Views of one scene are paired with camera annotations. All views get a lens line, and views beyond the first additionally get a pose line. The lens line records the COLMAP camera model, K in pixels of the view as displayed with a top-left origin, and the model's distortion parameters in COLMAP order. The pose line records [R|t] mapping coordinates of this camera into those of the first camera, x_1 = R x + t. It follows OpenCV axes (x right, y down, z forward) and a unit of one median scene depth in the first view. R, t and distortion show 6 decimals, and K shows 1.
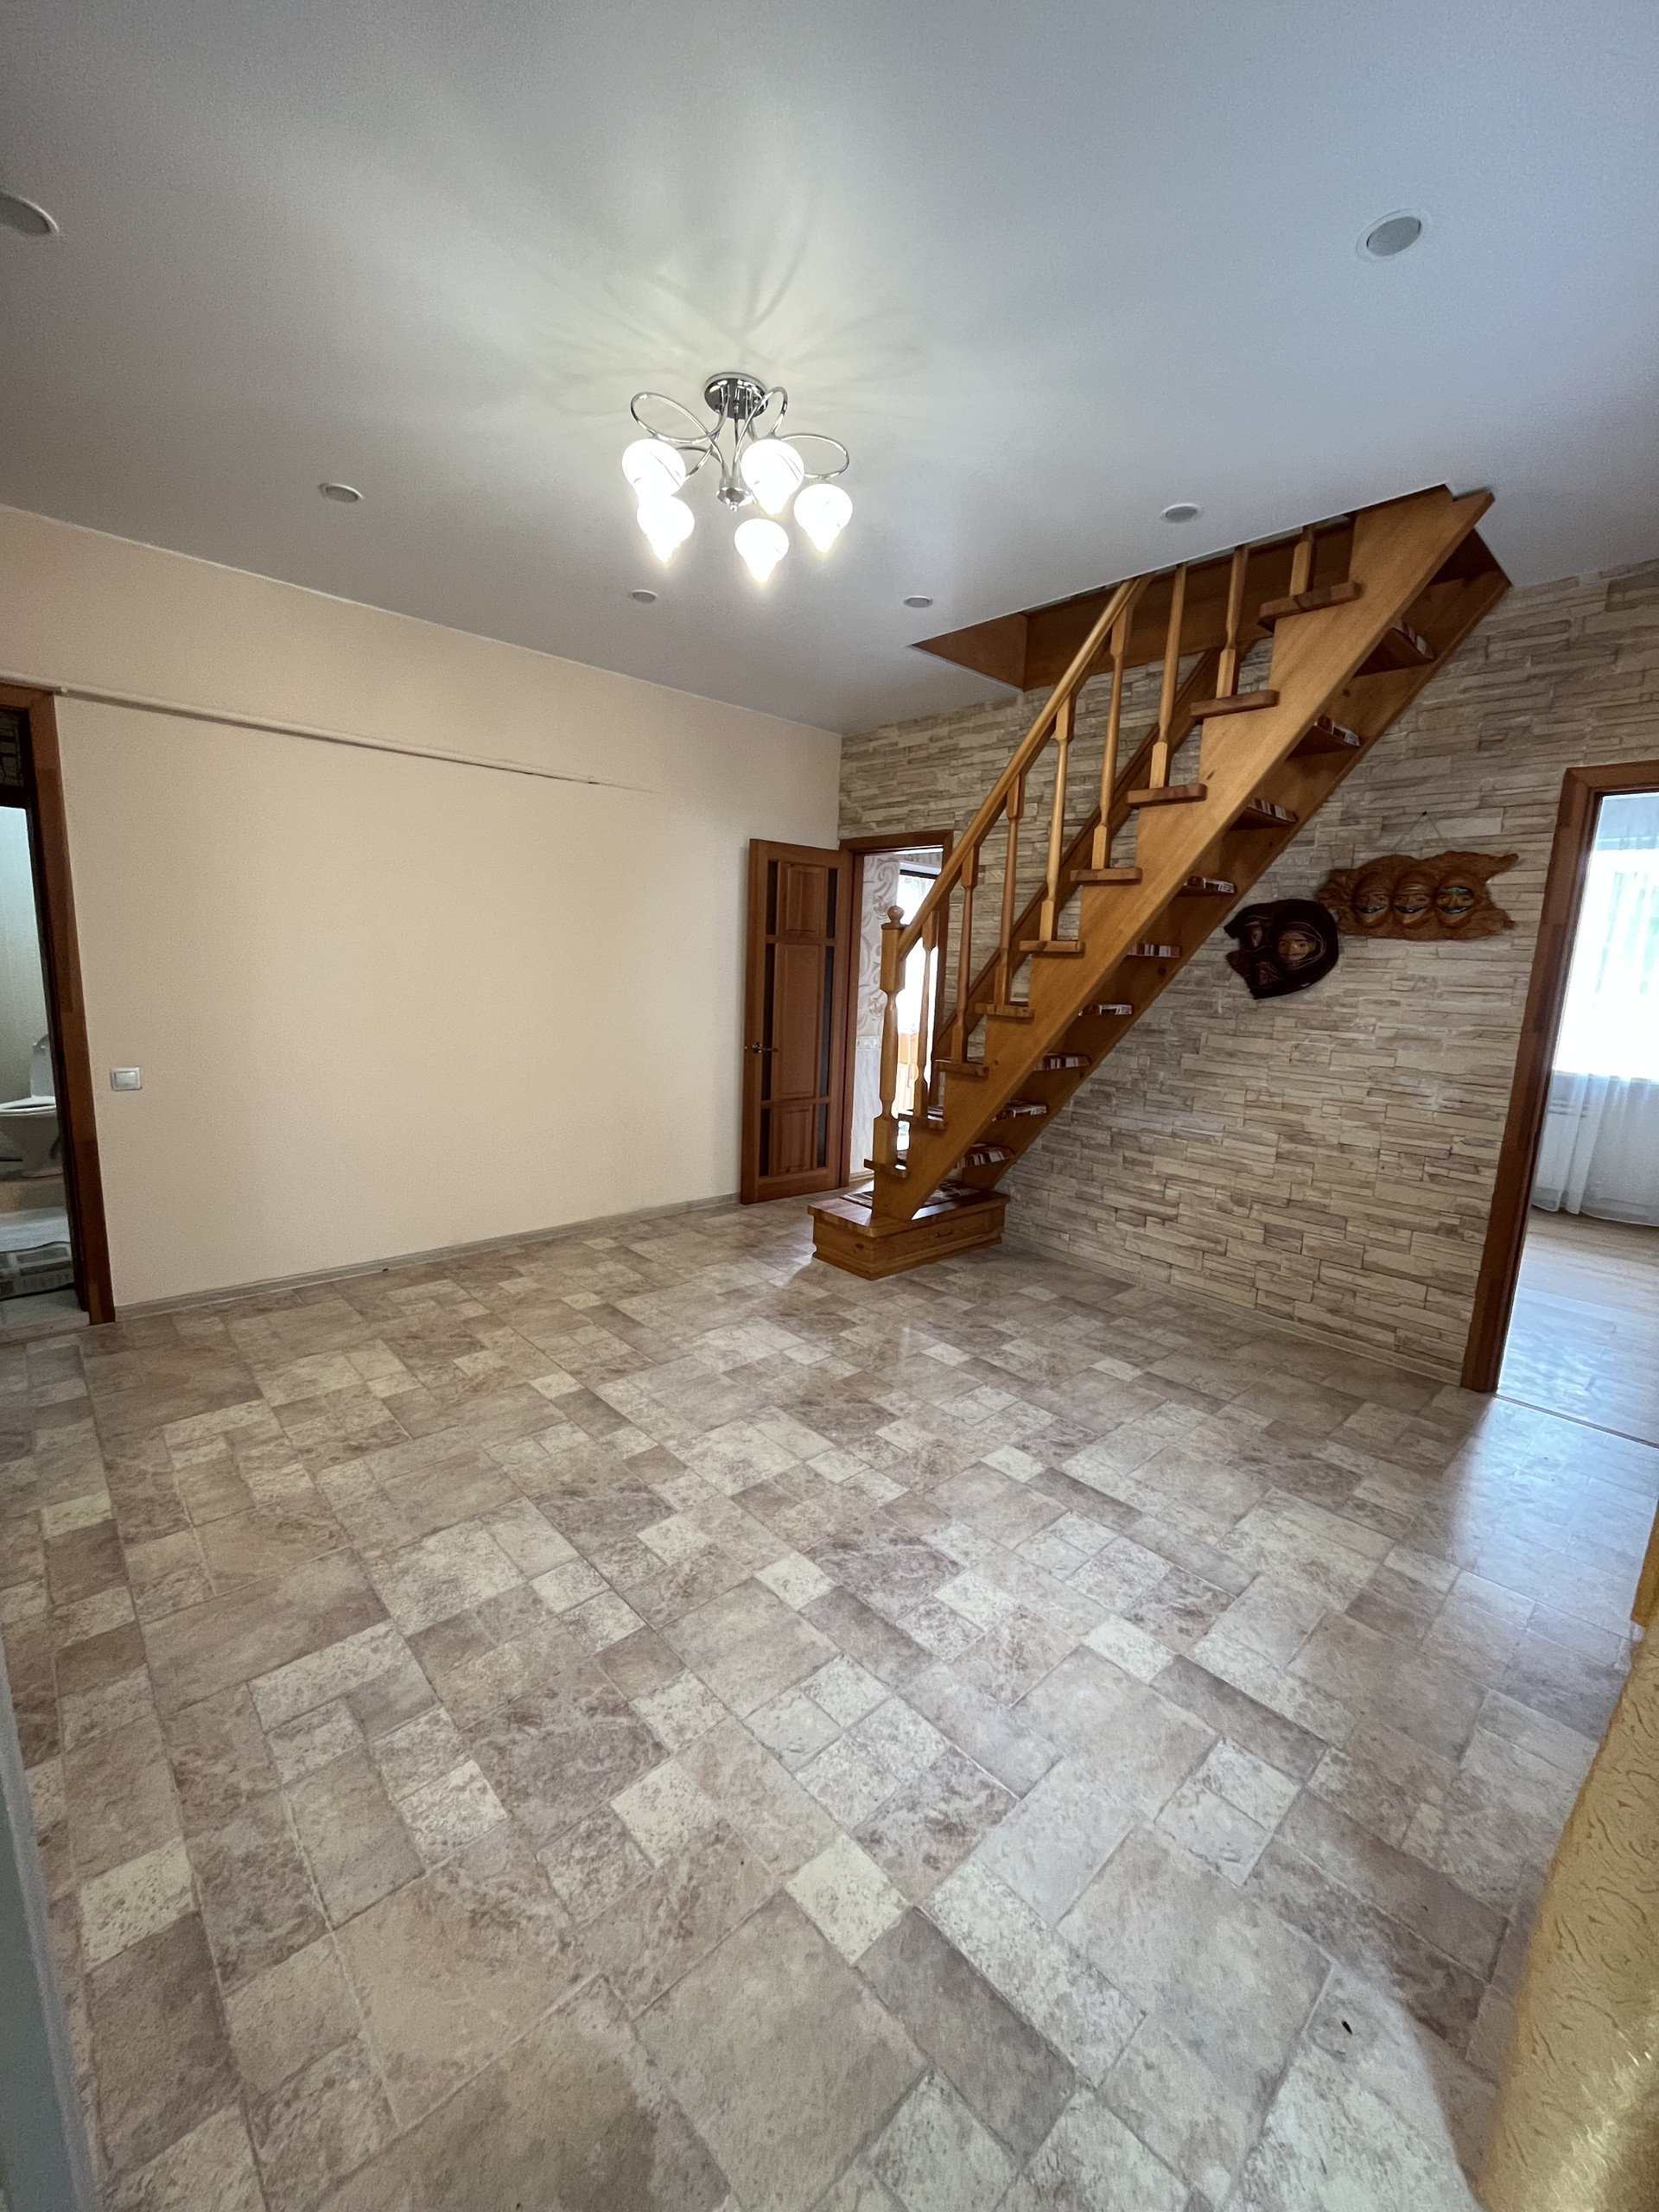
lens RADIAL K [[892.3, 0, 835.6], [0, 892.3, 1103.3], [0, 0, 1]] dist [-0.002665, -0.000653]
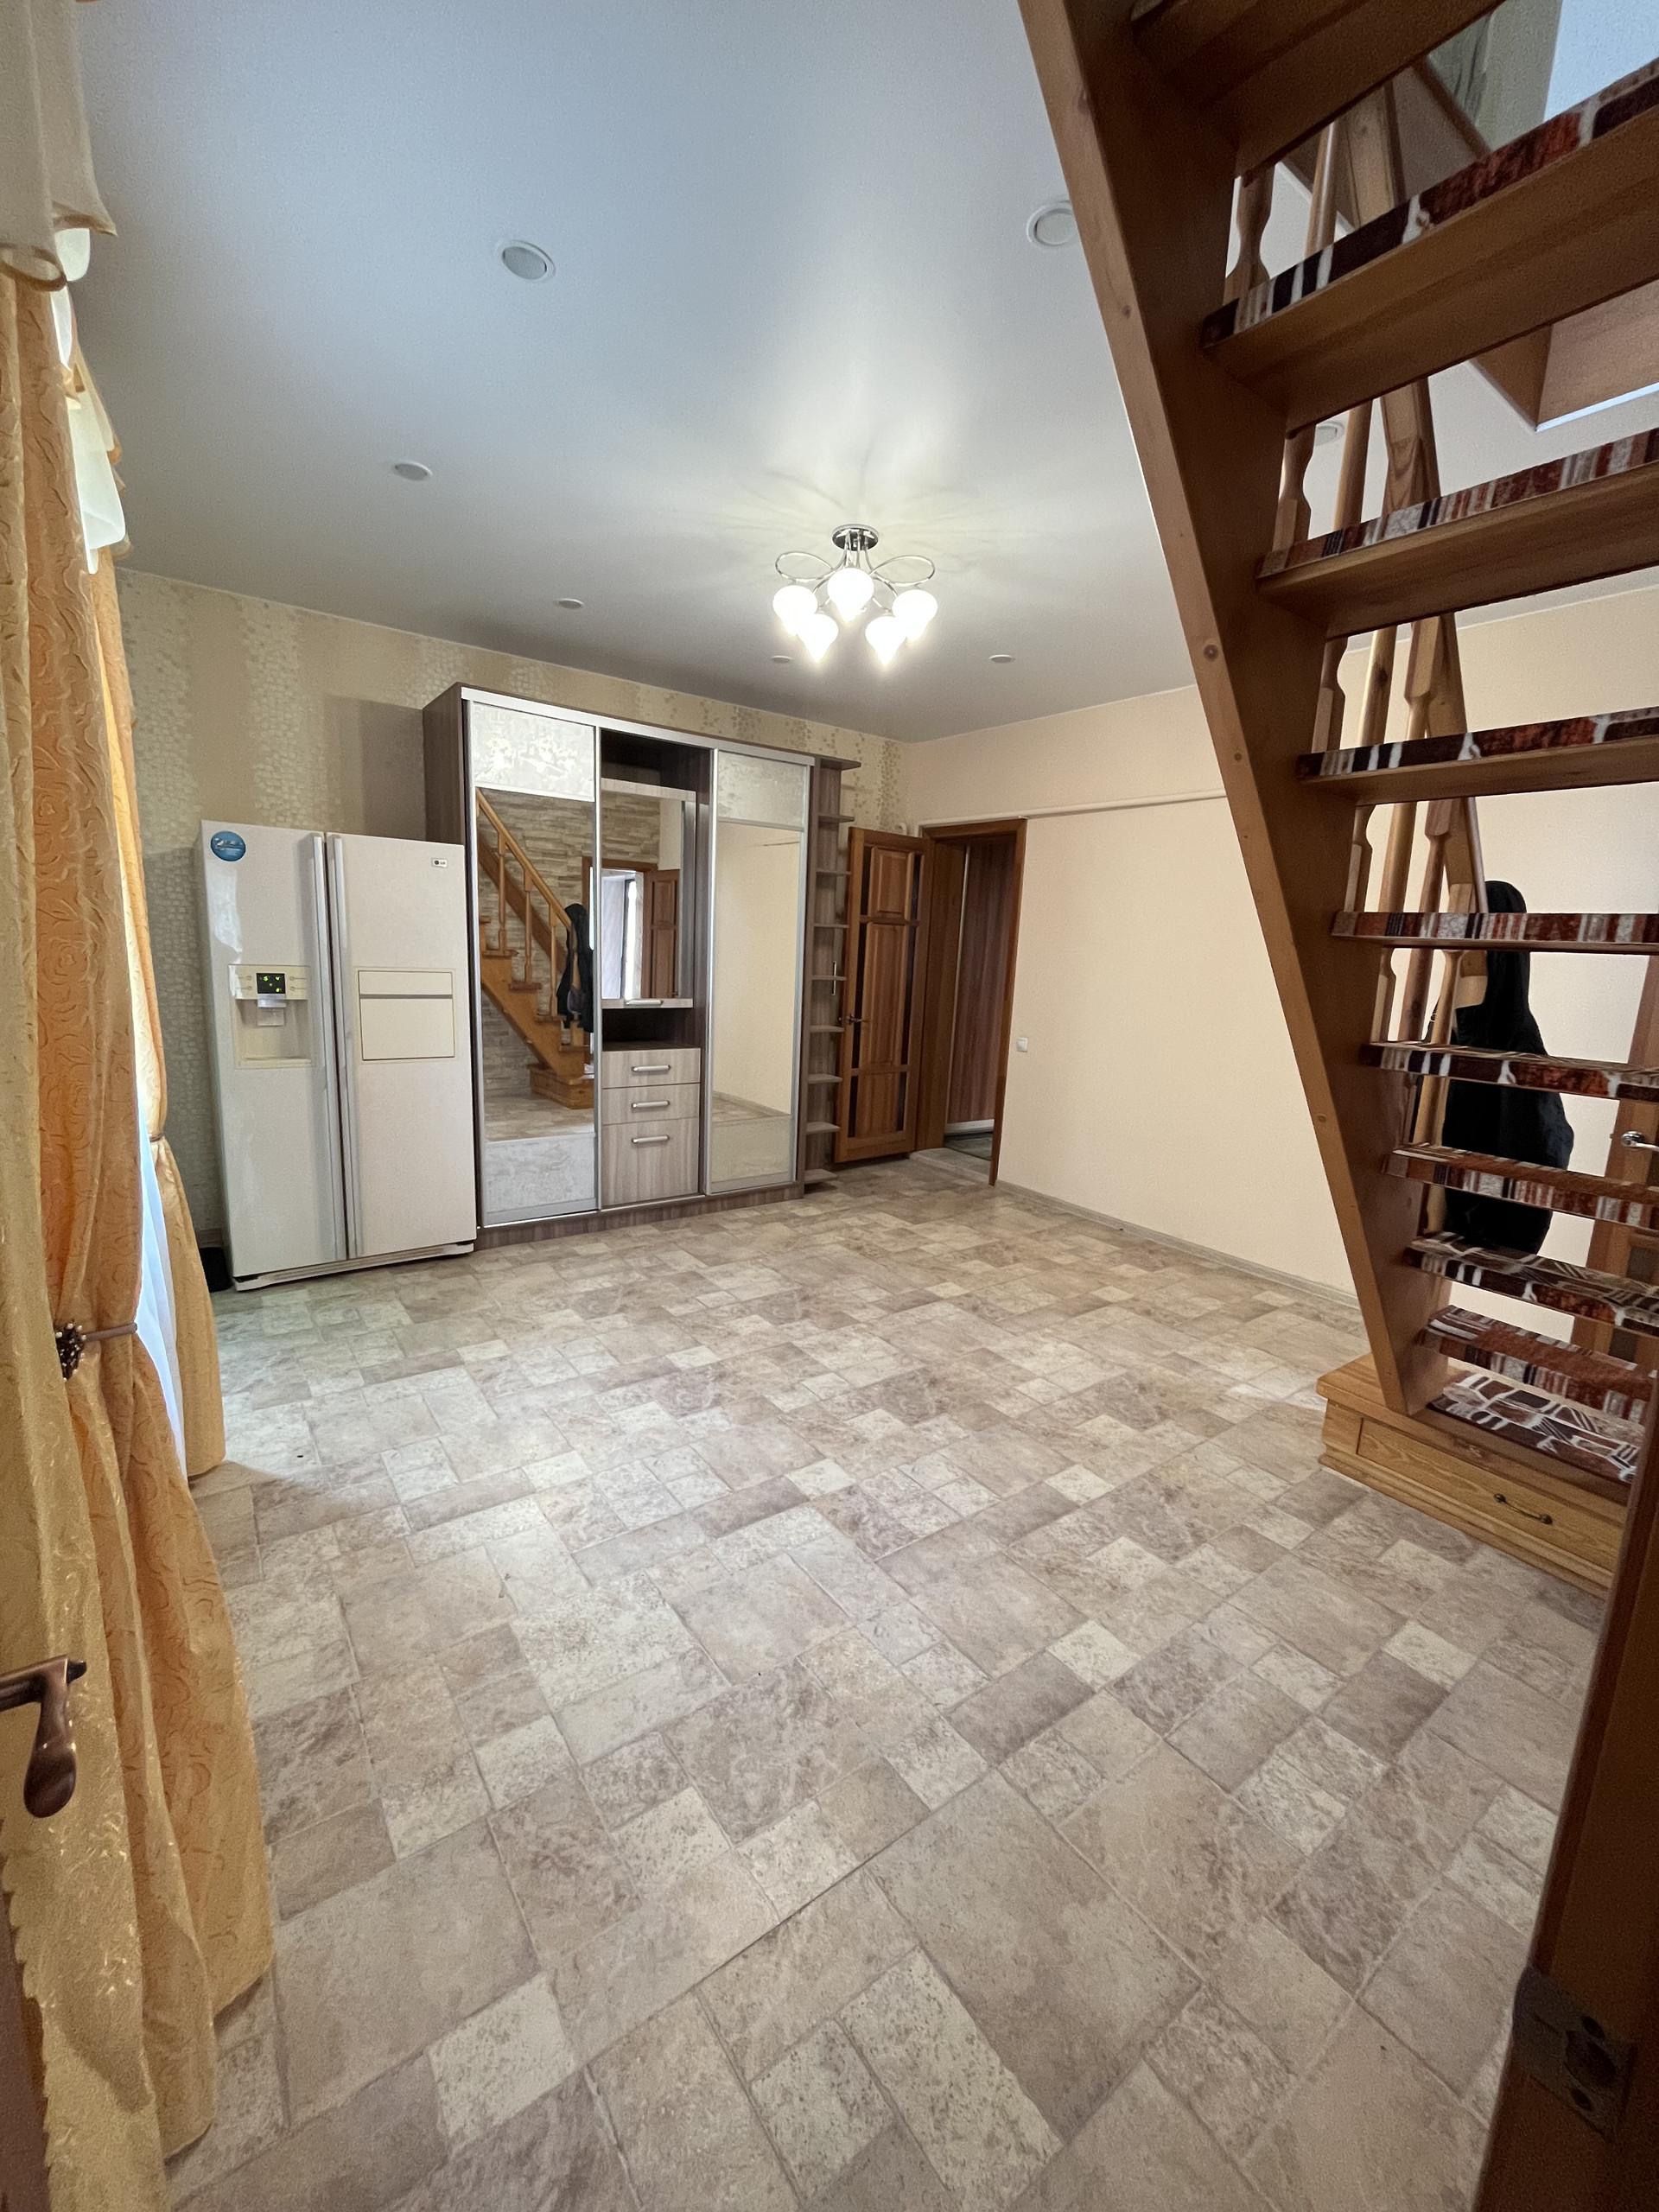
lens RADIAL K [[892.3, 0, 832.4], [0, 892.3, 1109.0], [0, 0, 1]] dist [-0.002665, -0.000653]
pose [[-0.116920, 0.135559, -0.983846, 1.006562], [-0.214277, 0.963865, 0.158270, -0.113983], [0.969750, 0.229321, -0.083648, 0.944431]]
